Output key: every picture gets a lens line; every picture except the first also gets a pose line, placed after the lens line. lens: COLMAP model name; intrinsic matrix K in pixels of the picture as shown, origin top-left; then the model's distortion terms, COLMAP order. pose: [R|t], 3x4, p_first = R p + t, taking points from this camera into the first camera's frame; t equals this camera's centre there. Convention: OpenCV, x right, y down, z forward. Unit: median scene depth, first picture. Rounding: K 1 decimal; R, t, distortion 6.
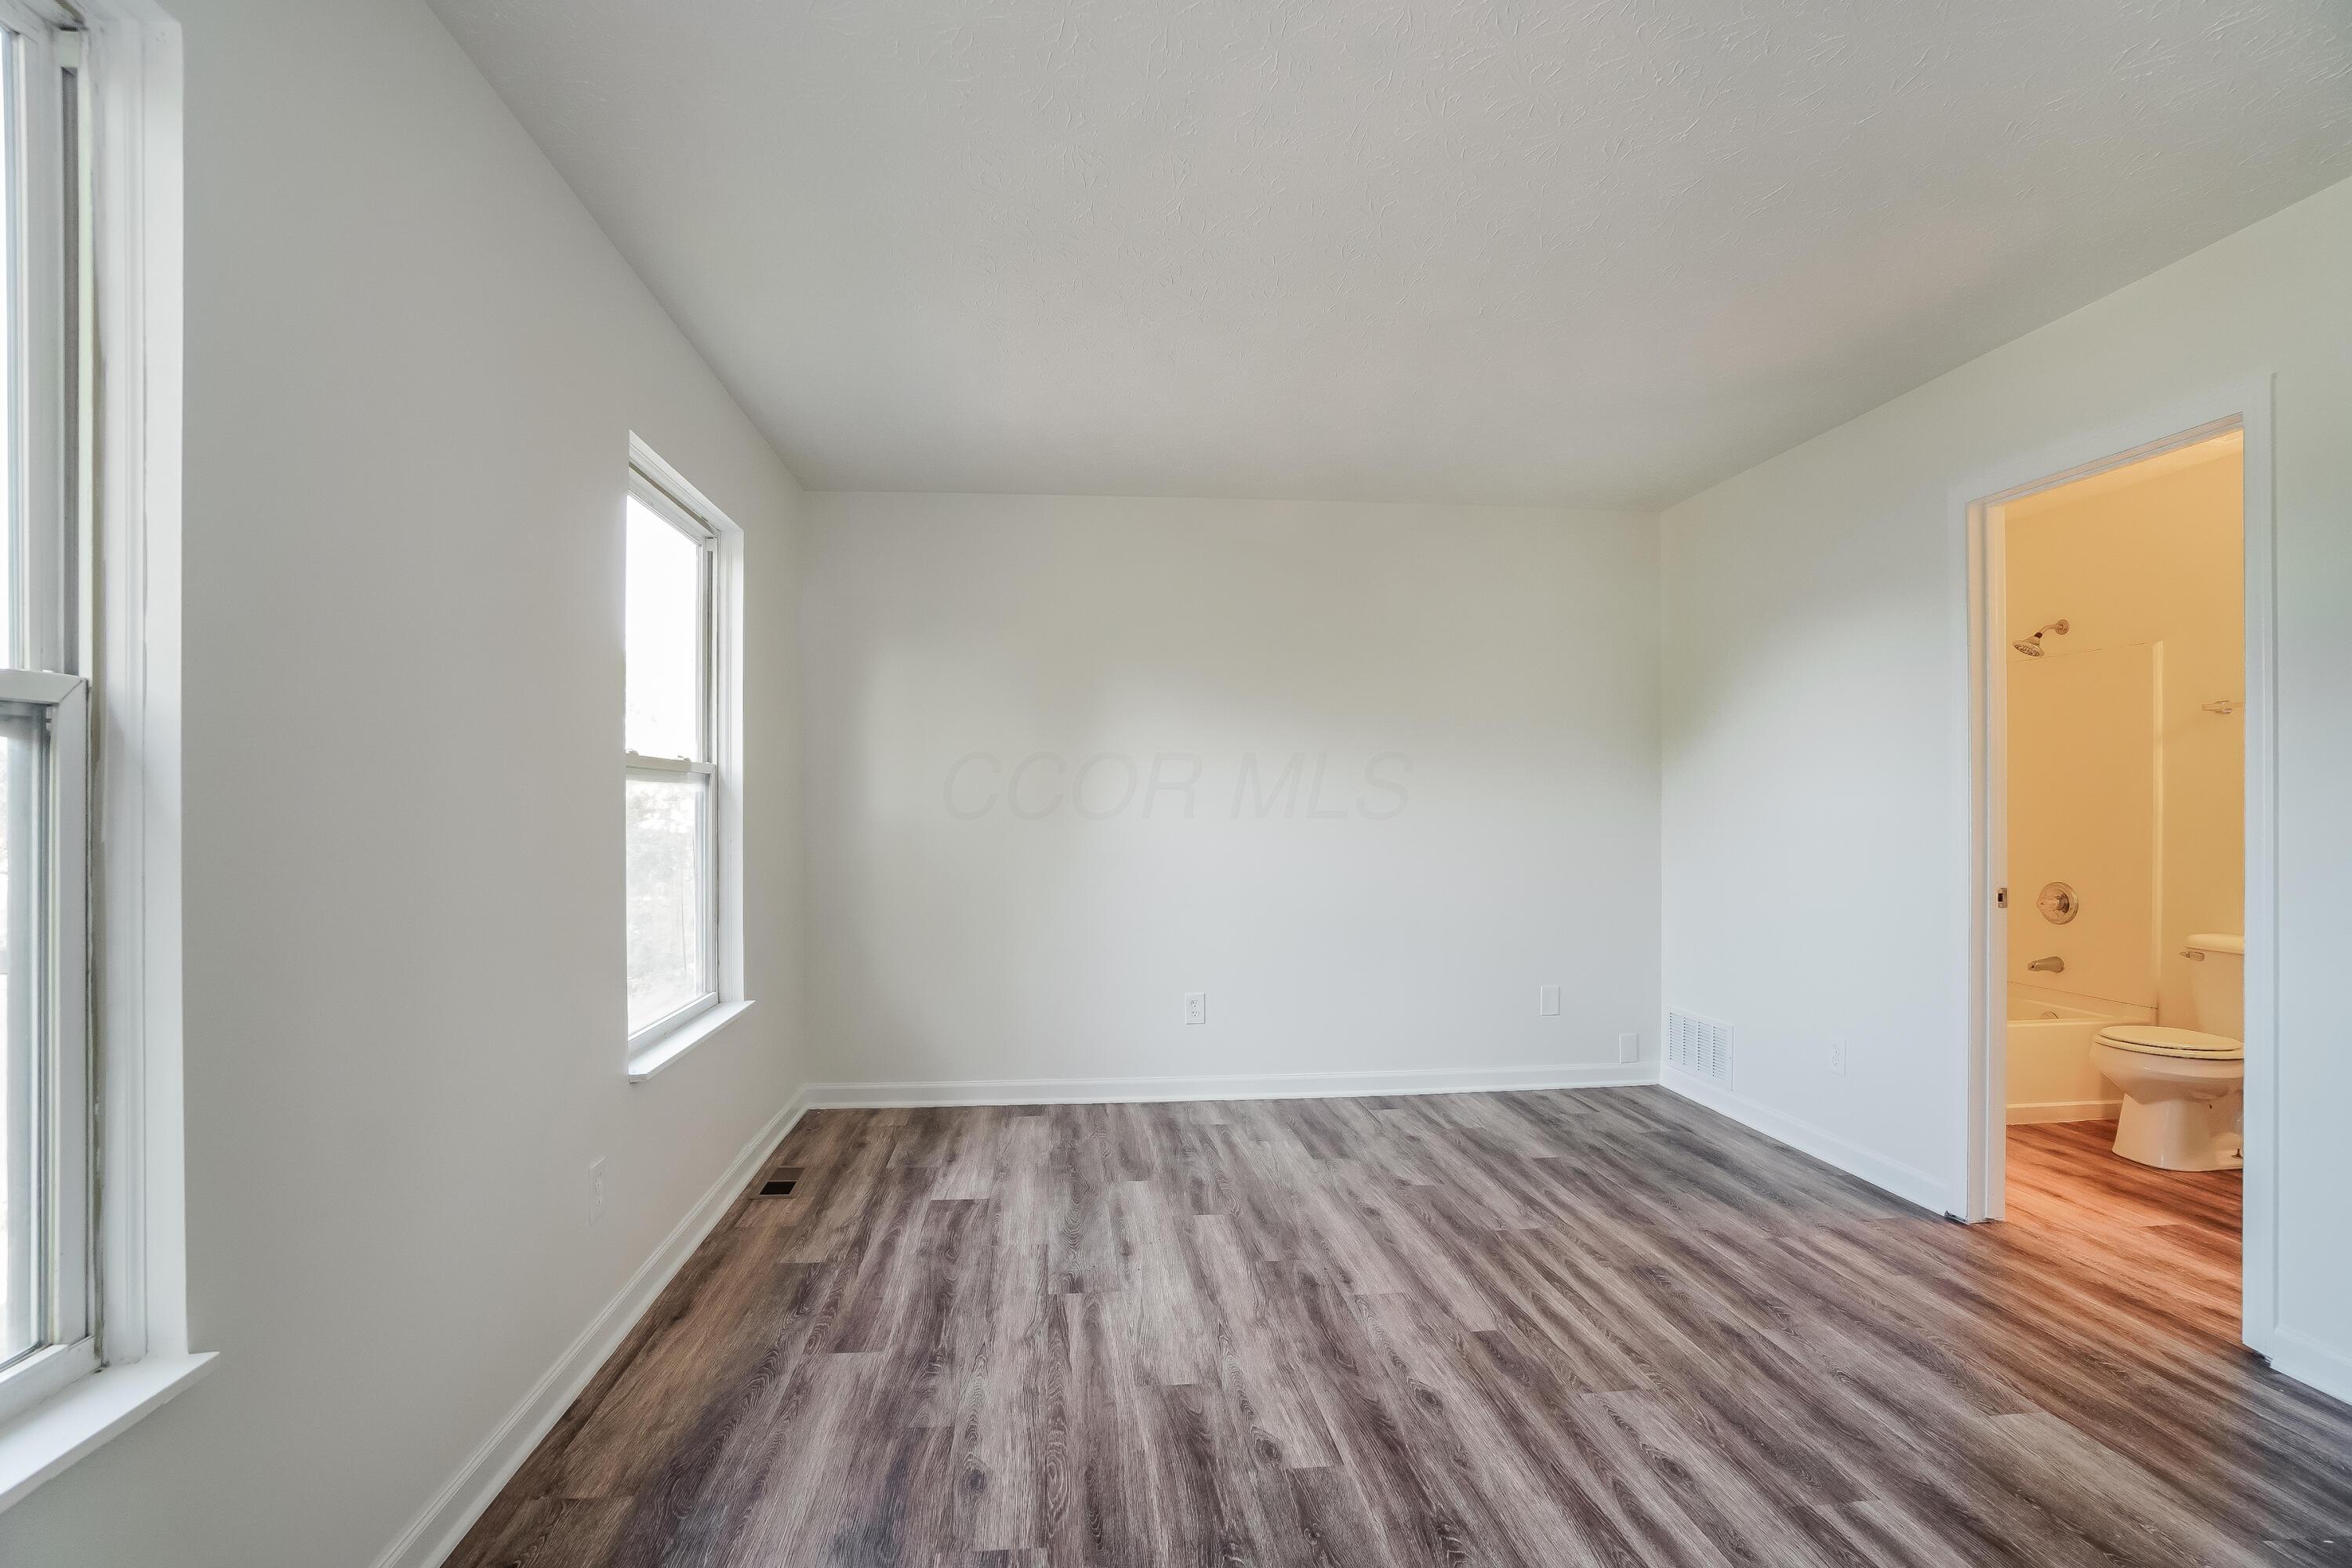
lens RADIAL K [[1062.2, 0, 1162.1], [0, 1062.2, 799.1], [0, 0, 1]] dist [-0.034595, 0.007055]
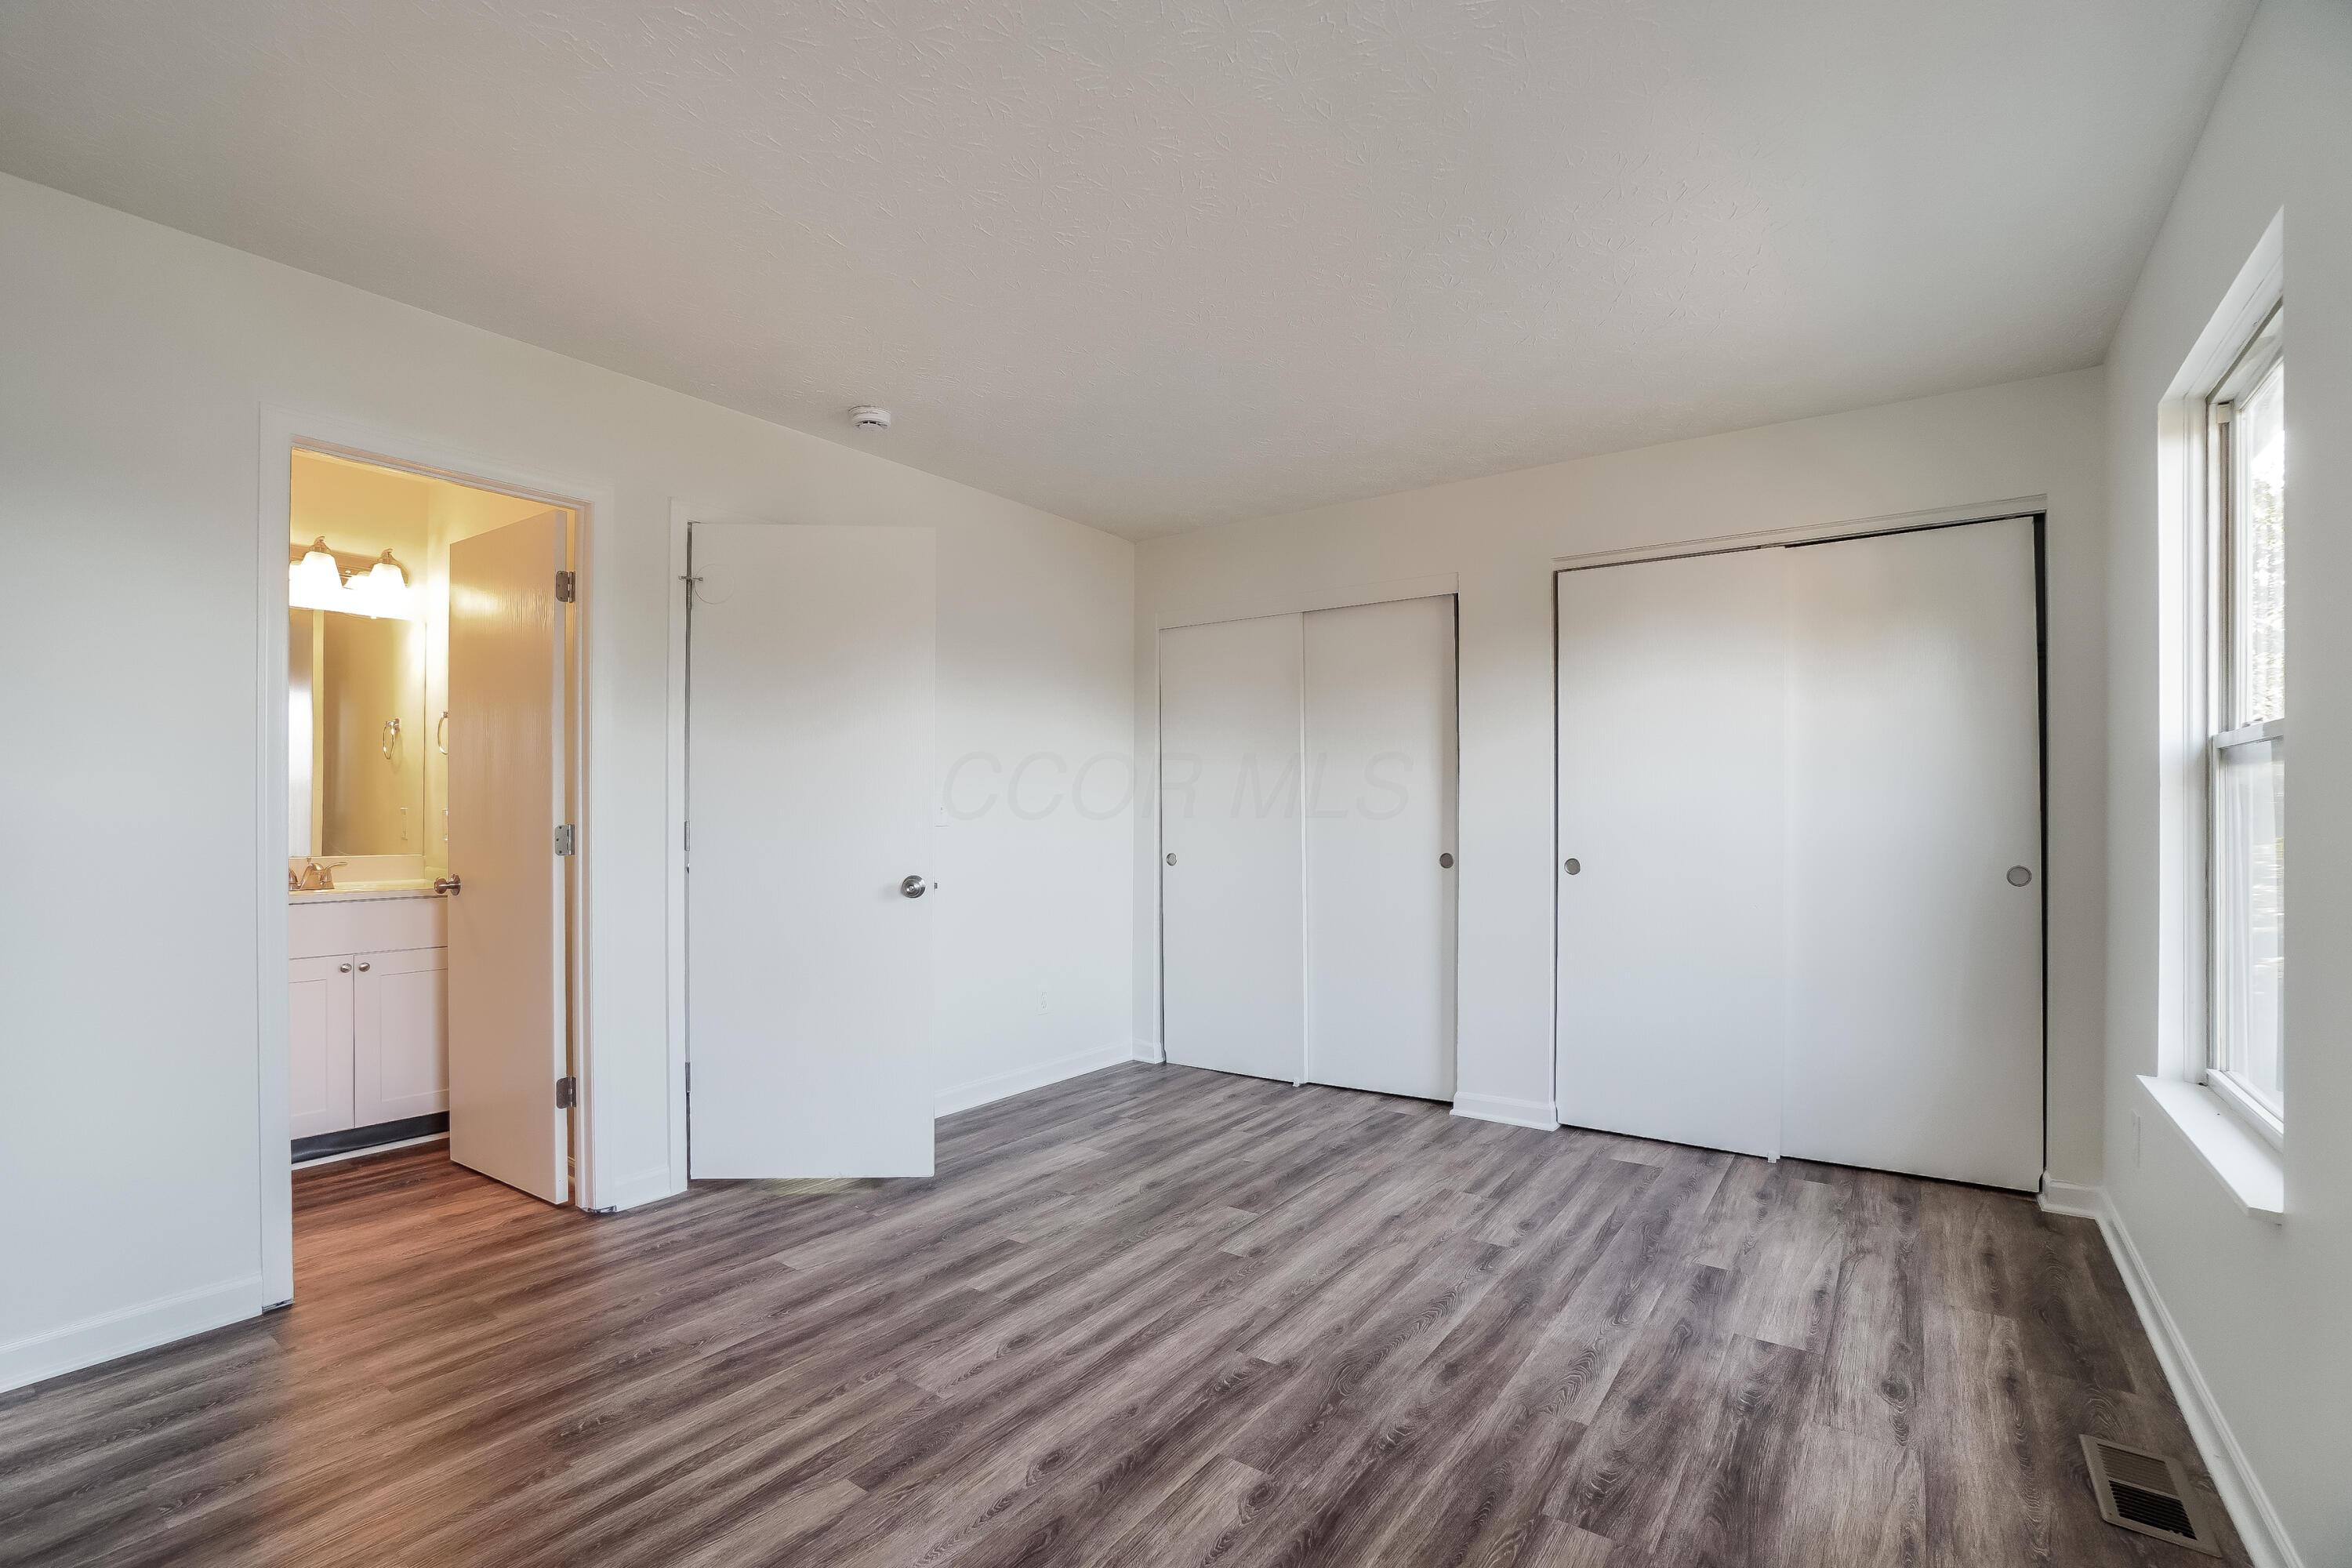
lens RADIAL K [[1062.2, 0, 1156.1], [0, 1062.2, 803.4], [0, 0, 1]] dist [-0.034595, 0.007055]
pose [[-0.733292, 0.001051, 0.679913, -0.446666], [-0.008704, 0.999902, -0.010933, 0.015733], [-0.679858, -0.013935, -0.733211, 1.690392]]
